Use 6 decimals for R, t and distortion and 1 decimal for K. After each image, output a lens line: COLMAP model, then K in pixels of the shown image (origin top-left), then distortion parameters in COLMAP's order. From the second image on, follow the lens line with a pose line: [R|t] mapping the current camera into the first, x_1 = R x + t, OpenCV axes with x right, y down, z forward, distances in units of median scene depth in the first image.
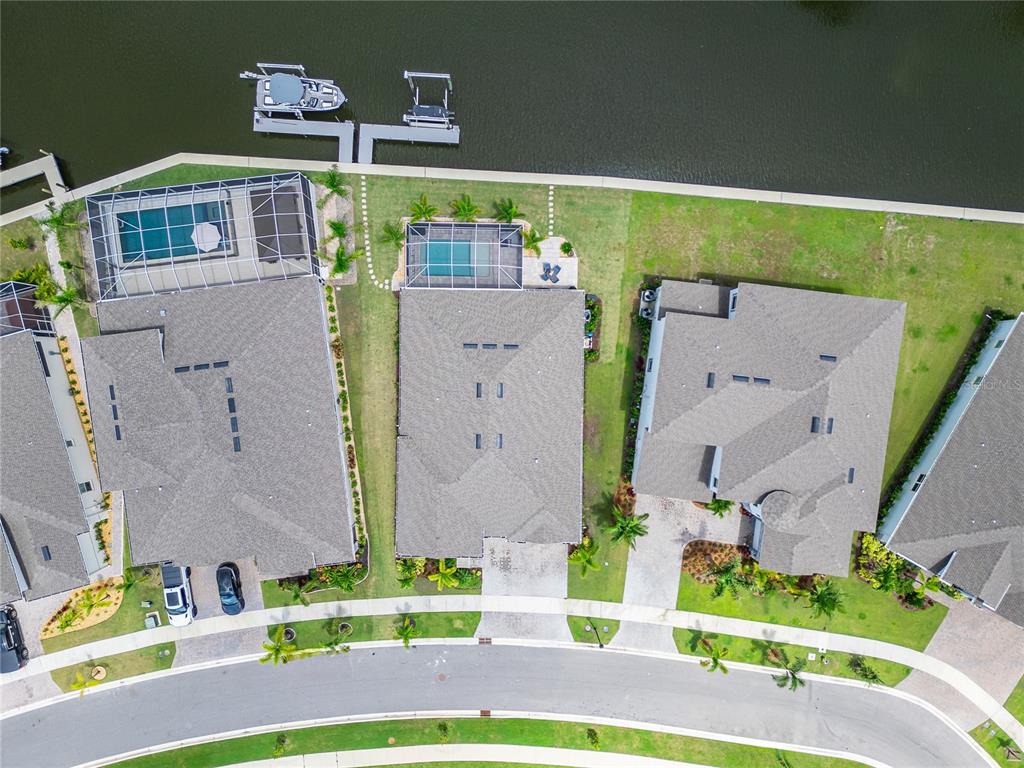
lens RADIAL K [[724.2, 0, 512.0], [0, 724.2, 384.0], [0, 0, 1]] dist [0.048362, -0.030849]
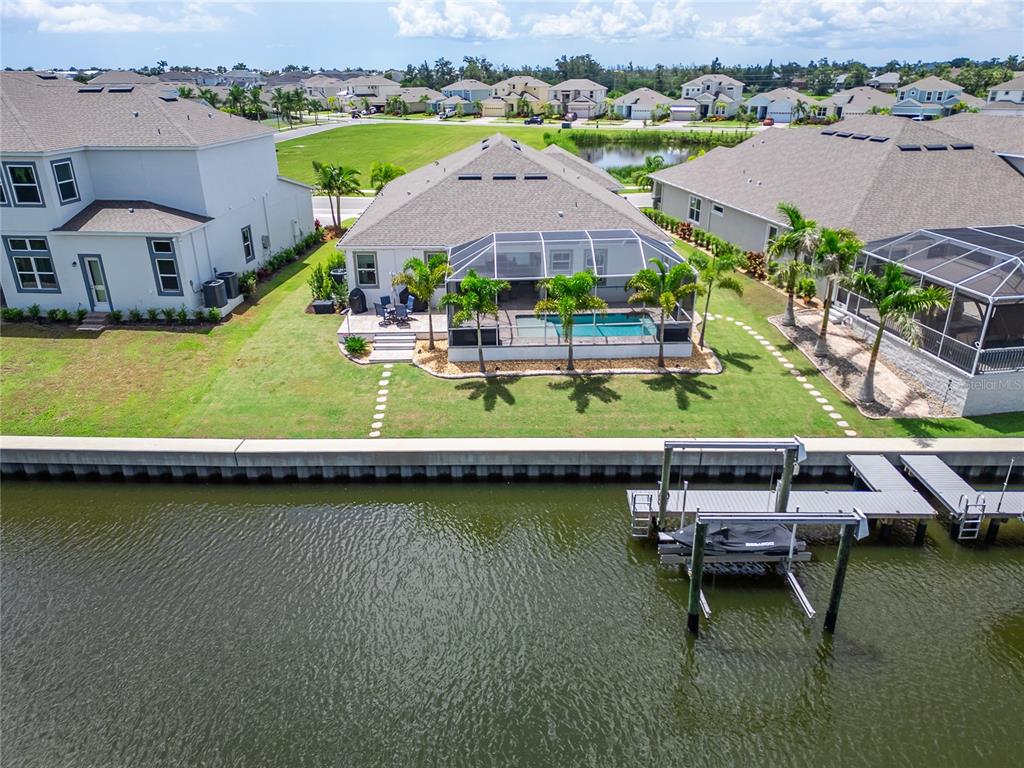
lens RADIAL K [[724.2, 0, 512.0], [0, 724.2, 384.0], [0, 0, 1]] dist [0.048362, -0.030849]
pose [[-0.998651, 0.033167, -0.039961, -0.005923], [-0.050458, -0.437660, 0.897724, -0.621913], [0.012286, 0.898529, 0.438743, 0.803433]]
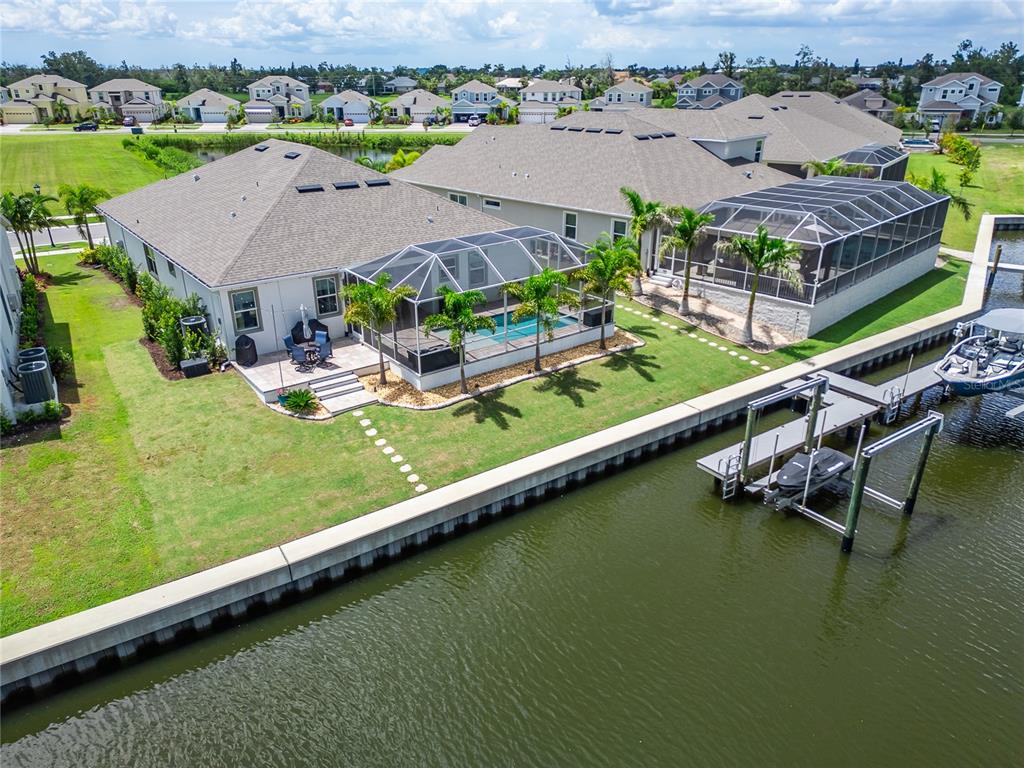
lens RADIAL K [[712.3, 0, 512.0], [0, 712.3, 384.0], [0, 0, 1]] dist [0.056644, -0.047521]
pose [[-0.782900, 0.256997, -0.566586, 0.200508], [-0.621746, -0.355874, 0.697700, -0.517252], [-0.022326, 0.898502, 0.438401, 0.808375]]
